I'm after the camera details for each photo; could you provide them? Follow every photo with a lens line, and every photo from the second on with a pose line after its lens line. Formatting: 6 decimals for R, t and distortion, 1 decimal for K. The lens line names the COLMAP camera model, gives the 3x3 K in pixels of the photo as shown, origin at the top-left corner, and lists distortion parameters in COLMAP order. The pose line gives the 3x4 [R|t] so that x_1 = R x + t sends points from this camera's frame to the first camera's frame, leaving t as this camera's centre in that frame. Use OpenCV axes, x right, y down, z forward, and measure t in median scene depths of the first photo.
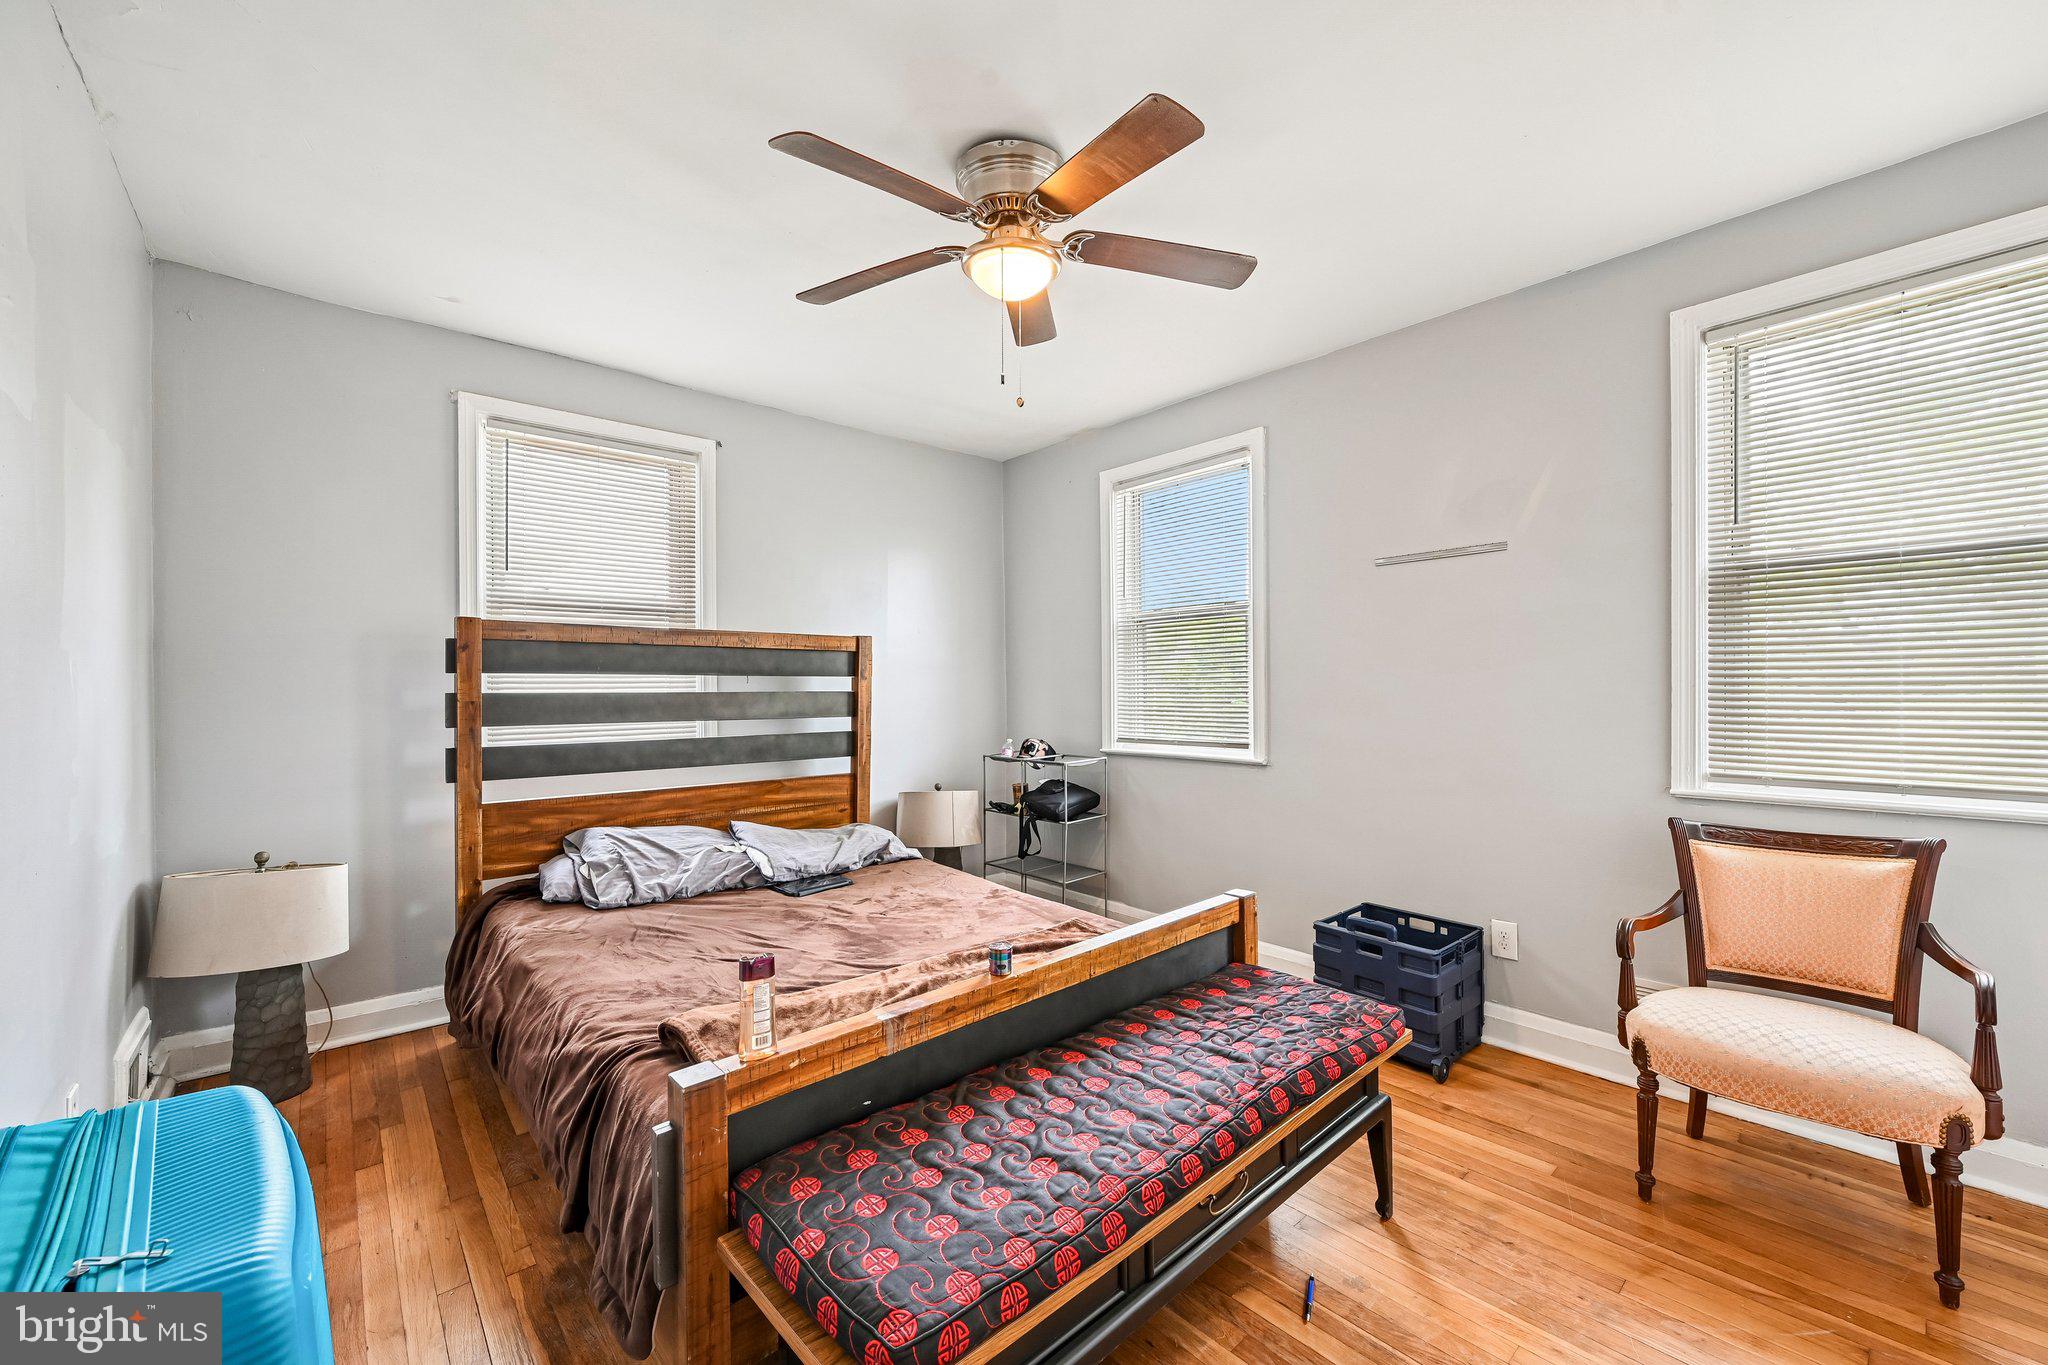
lens RADIAL K [[781.0, 0, 1029.8], [0, 781.0, 691.9], [0, 0, 1]] dist [-0.000619, -0.000006]
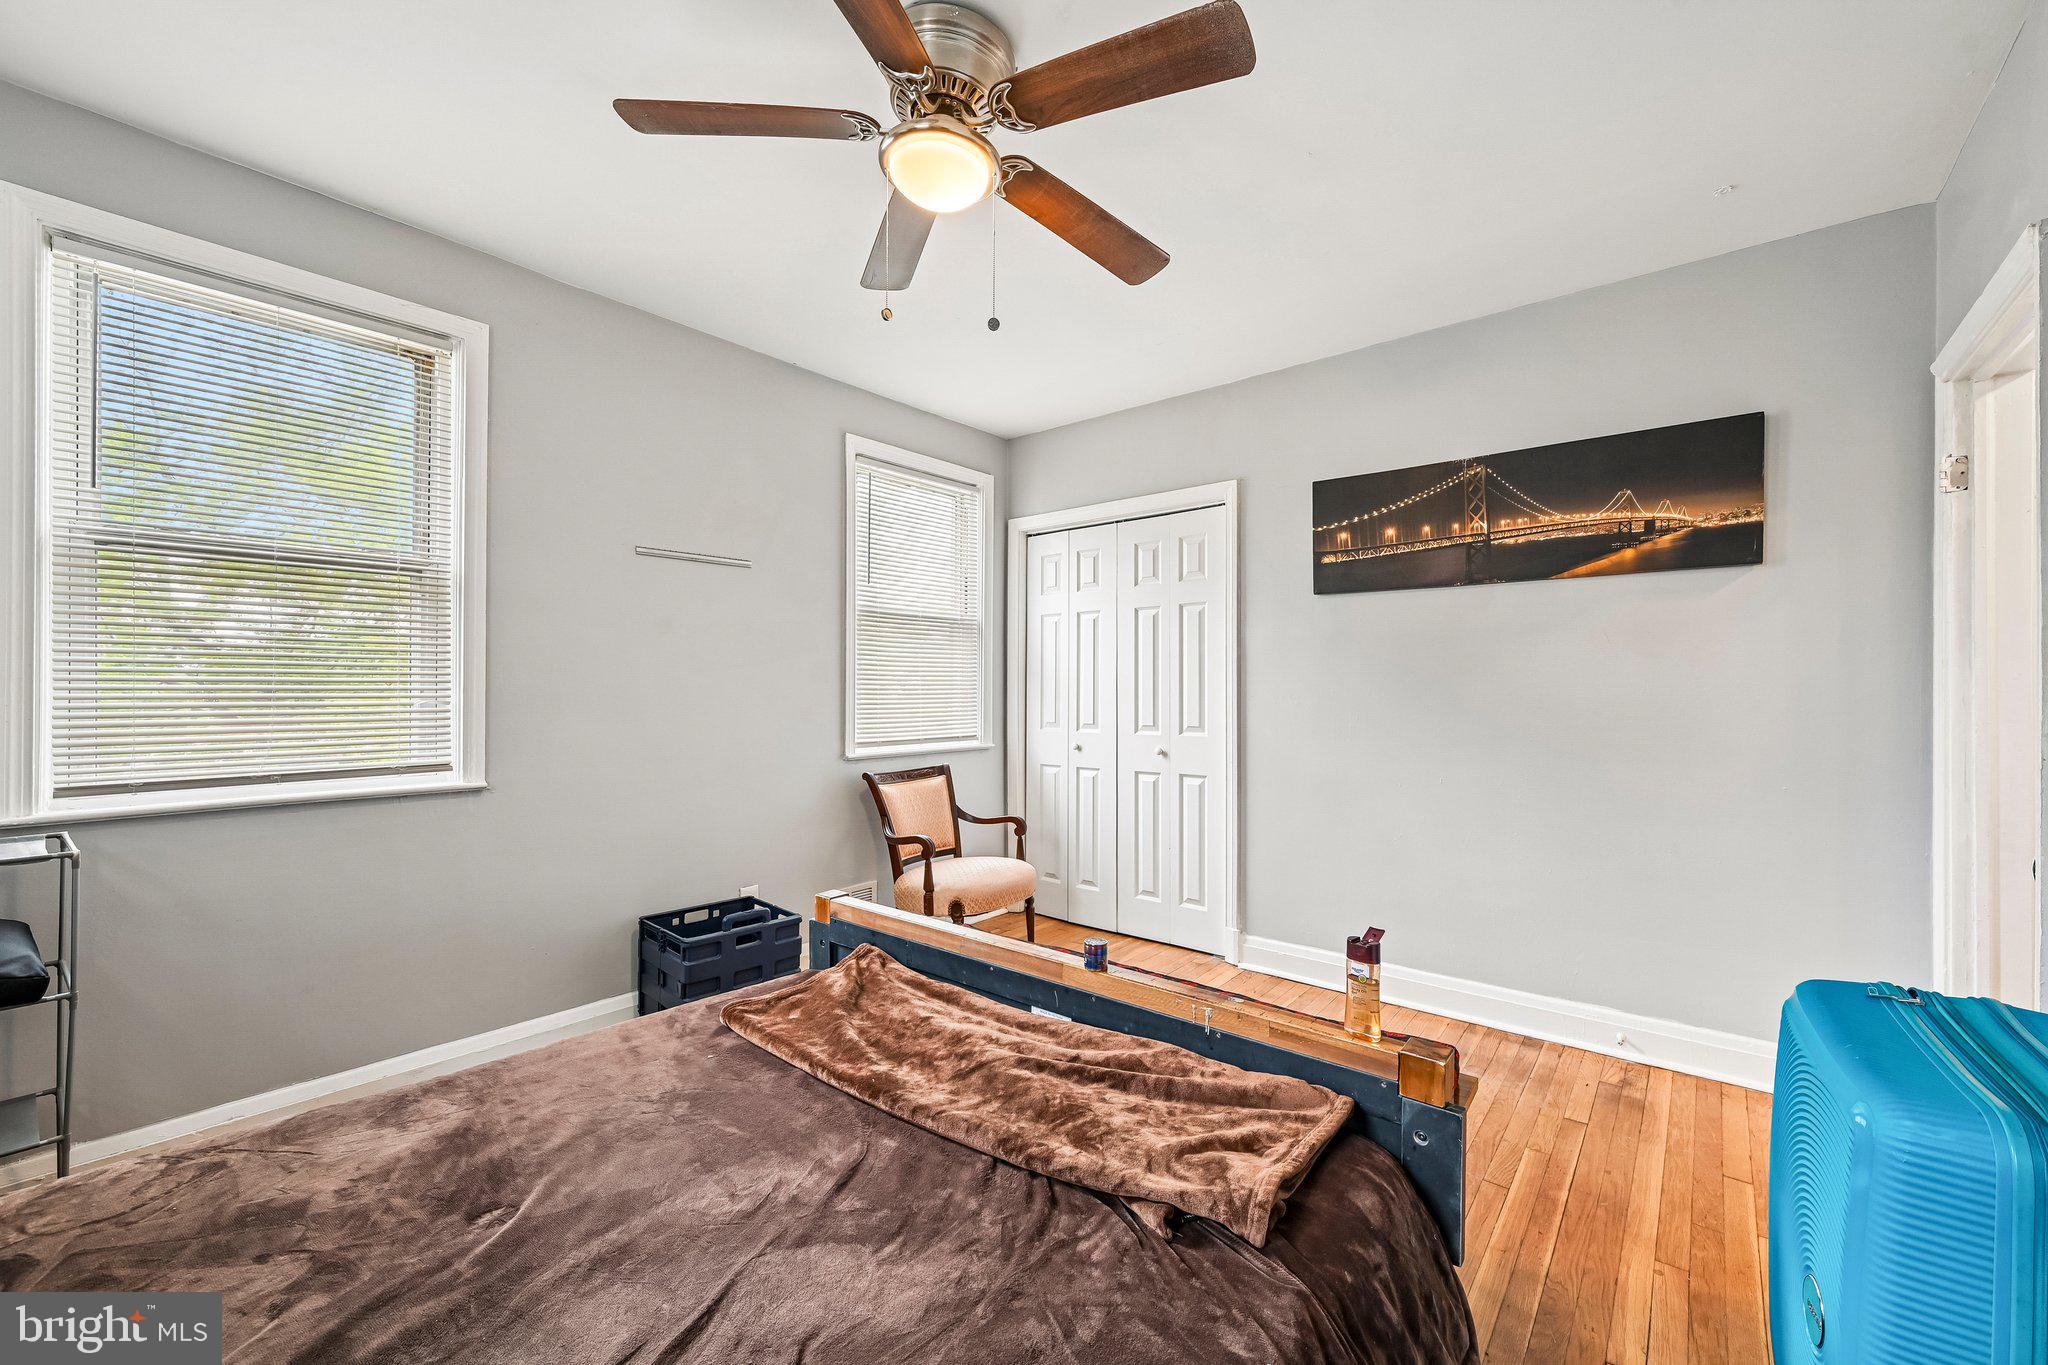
lens RADIAL K [[812.4, 0, 1037.0], [0, 812.4, 687.5], [0, 0, 1]] dist [0.001636, 0.000319]
pose [[-0.133563, 0.001898, 0.991038, -0.610325], [-0.002699, 0.999994, -0.002279, -0.001310], [-0.991037, -0.002979, -0.133558, 0.692095]]
